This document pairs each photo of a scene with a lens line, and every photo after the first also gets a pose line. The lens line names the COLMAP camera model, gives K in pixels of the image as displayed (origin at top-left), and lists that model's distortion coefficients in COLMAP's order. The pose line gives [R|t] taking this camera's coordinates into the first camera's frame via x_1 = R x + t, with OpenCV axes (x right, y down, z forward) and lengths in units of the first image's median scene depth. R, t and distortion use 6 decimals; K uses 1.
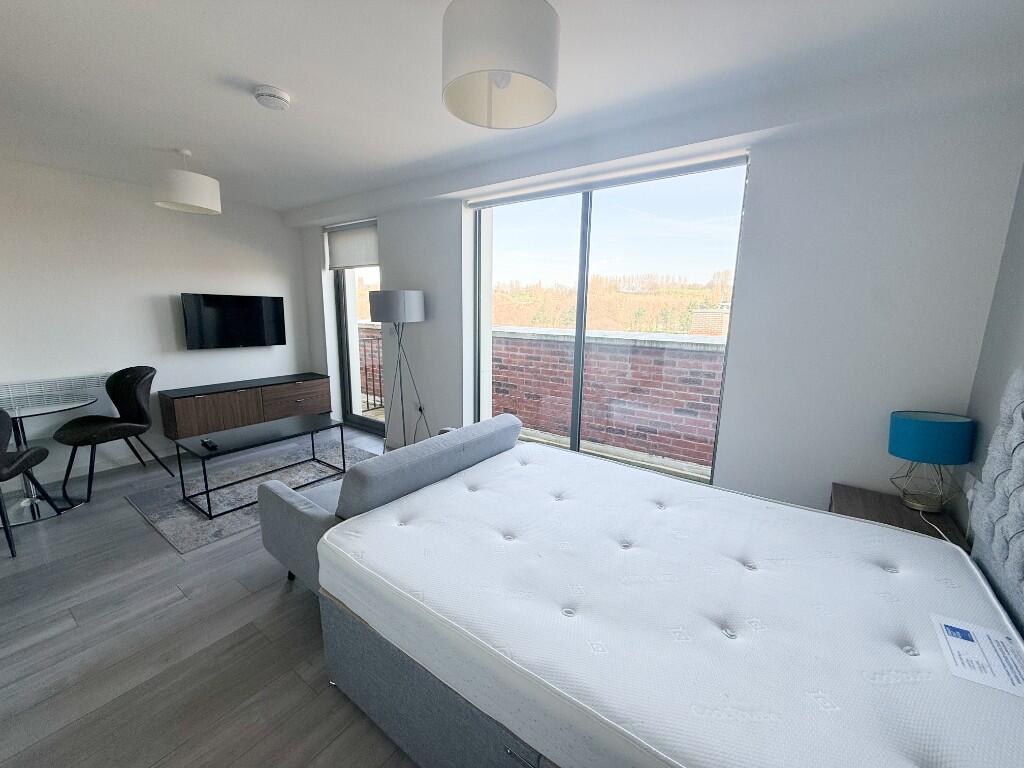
lens RADIAL K [[406.8, 0, 507.7], [0, 406.8, 383.4], [0, 0, 1]] dist [0.001665, 0.000297]
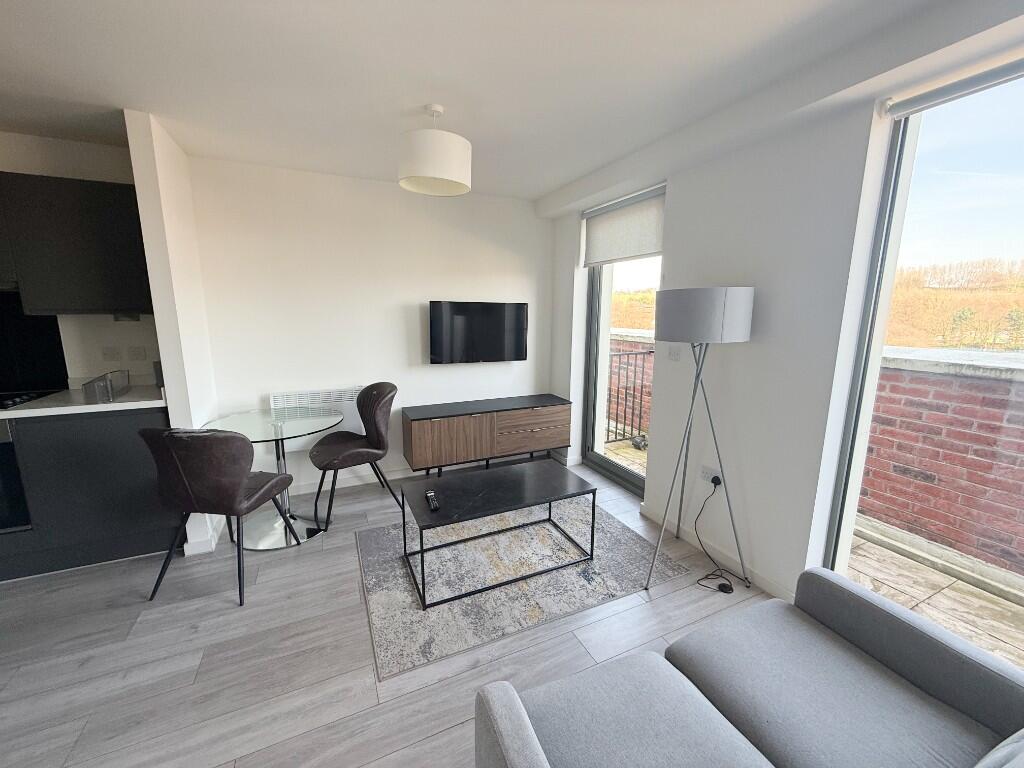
lens RADIAL K [[407.3, 0, 508.4], [0, 407.3, 383.9], [0, 0, 1]] dist [0.000513, -0.000181]
pose [[0.867444, 0.078256, -0.491342, -0.207756], [-0.082577, 0.996501, 0.012928, -0.068997], [0.490634, 0.029359, 0.870871, 0.326920]]
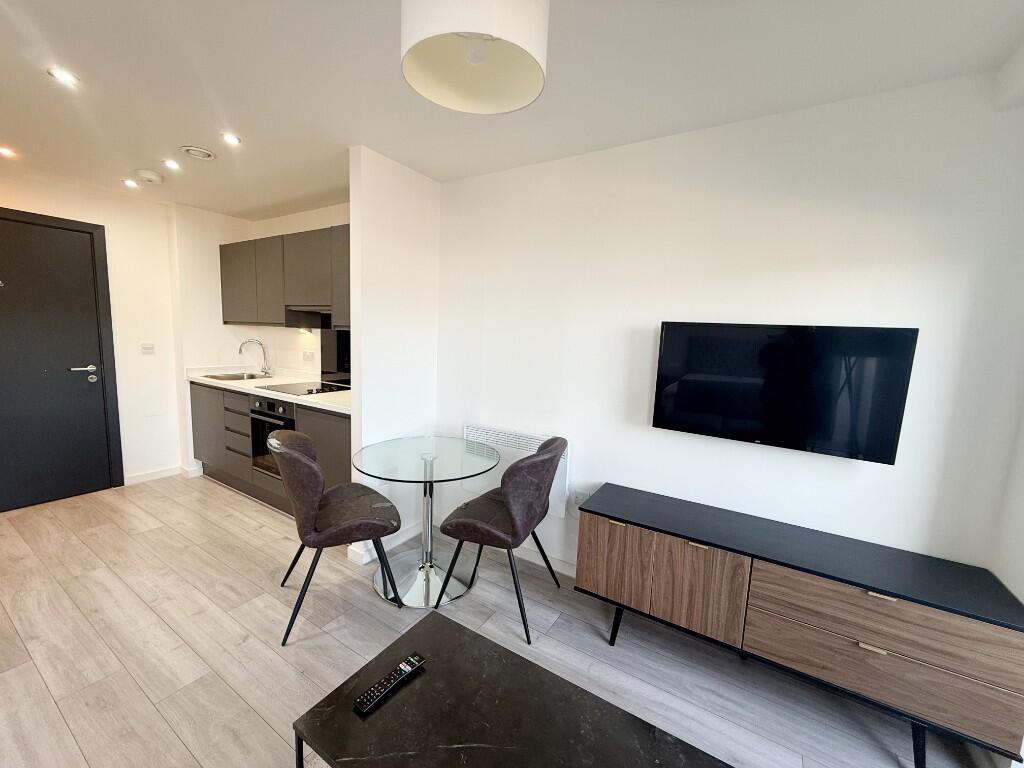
lens RADIAL K [[413.7, 0, 505.9], [0, 413.7, 383.7], [0, 0, 1]] dist [-0.000431, -0.000083]
pose [[0.056521, 0.112891, -0.991998, -0.286118], [-0.219057, 0.970779, 0.097995, -0.157419], [0.974074, 0.211765, 0.079599, 0.808828]]
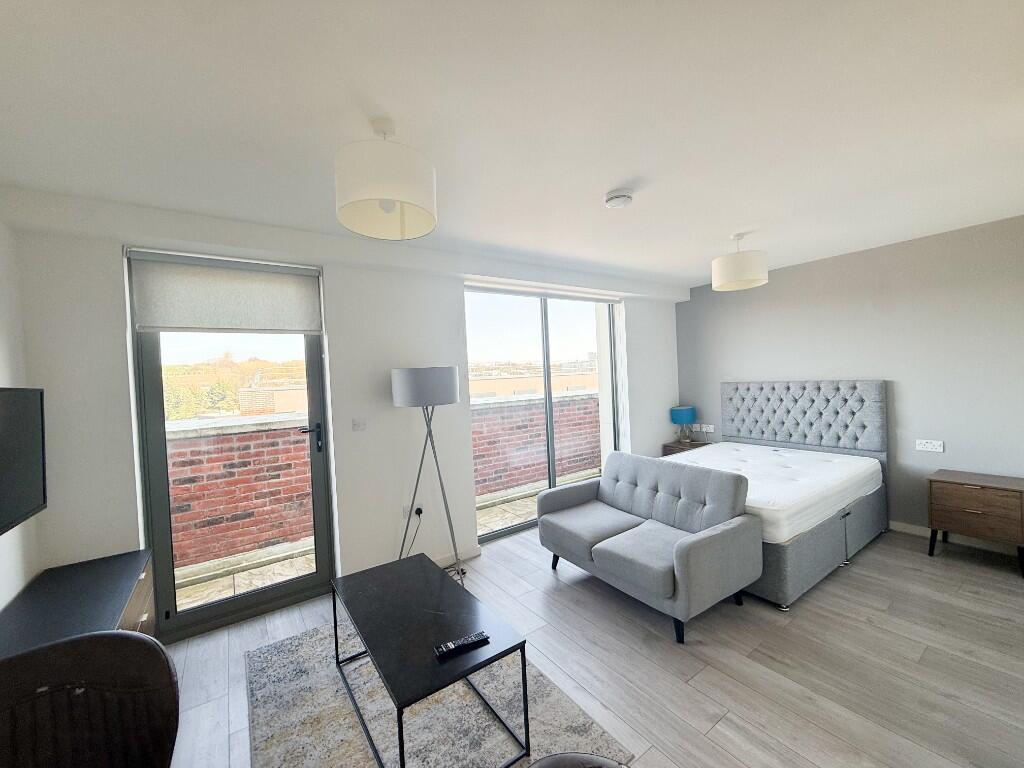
lens RADIAL K [[407.3, 0, 508.4], [0, 407.3, 383.9], [0, 0, 1]] dist [0.000513, -0.000181]
pose [[0.337276, -0.048526, 0.940154, -0.960830], [0.222172, 0.974564, -0.029401, -0.127612], [-0.914814, 0.218793, 0.339478, 0.547335]]
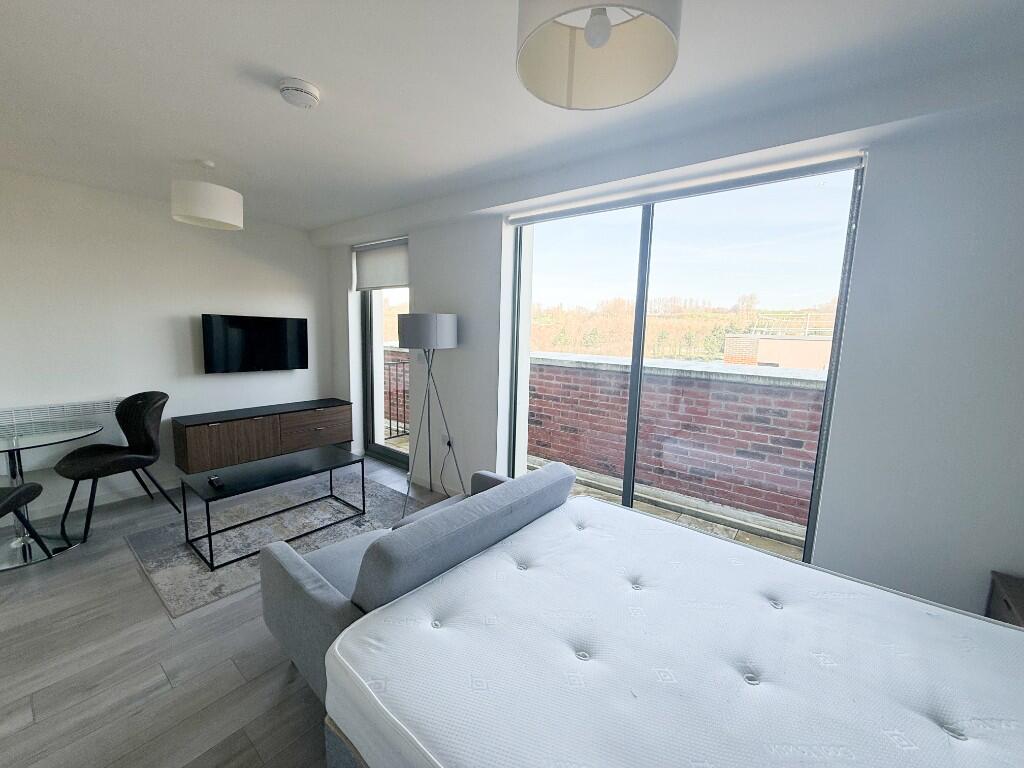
lens RADIAL K [[407.3, 0, 508.4], [0, 407.3, 383.9], [0, 0, 1]] dist [0.000513, -0.000181]
pose [[0.998690, 0.018255, -0.047795, -0.044720], [-0.020634, 0.998547, -0.049775, -0.028420], [0.046817, 0.050696, 0.997616, 0.103272]]
